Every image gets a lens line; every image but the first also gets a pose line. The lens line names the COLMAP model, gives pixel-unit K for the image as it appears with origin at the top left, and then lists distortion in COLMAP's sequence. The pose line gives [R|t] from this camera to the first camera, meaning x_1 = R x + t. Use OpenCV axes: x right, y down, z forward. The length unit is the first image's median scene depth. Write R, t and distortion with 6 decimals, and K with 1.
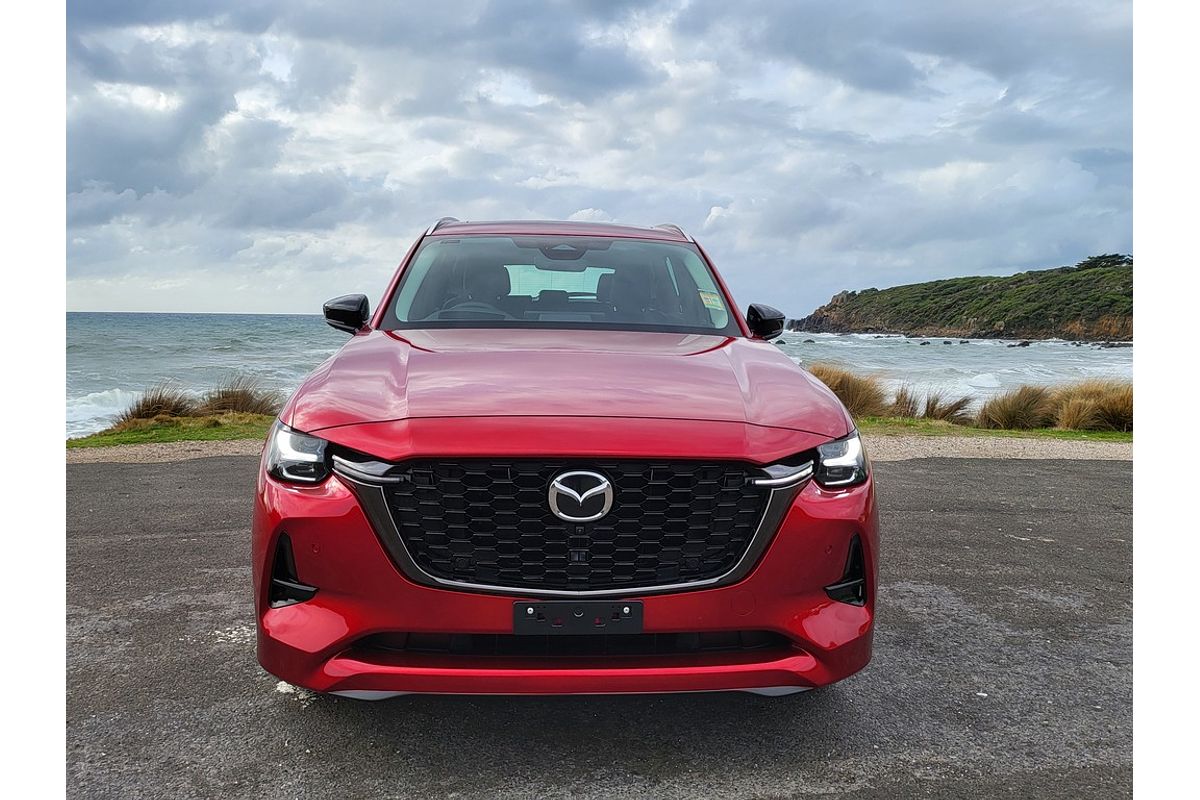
lens RADIAL K [[892.4, 0, 600.4], [0, 892.4, 396.4], [0, 0, 1]] dist [0.039852, -0.029598]
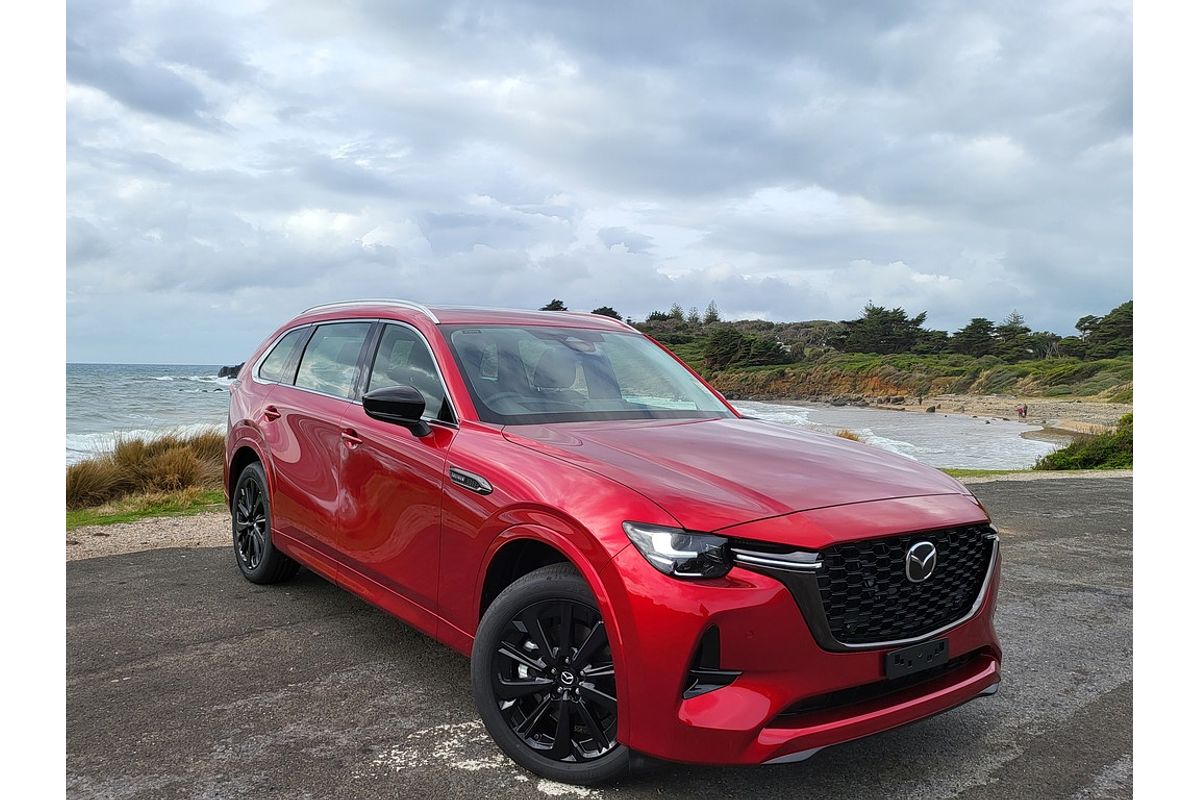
lens RADIAL K [[892.4, 0, 600.4], [0, 892.4, 396.4], [0, 0, 1]] dist [0.039852, -0.029598]
pose [[0.852479, -0.016859, 0.522489, -1.065586], [0.043305, 0.998322, -0.038443, -0.094925], [-0.520965, 0.055398, 0.851779, 0.118517]]
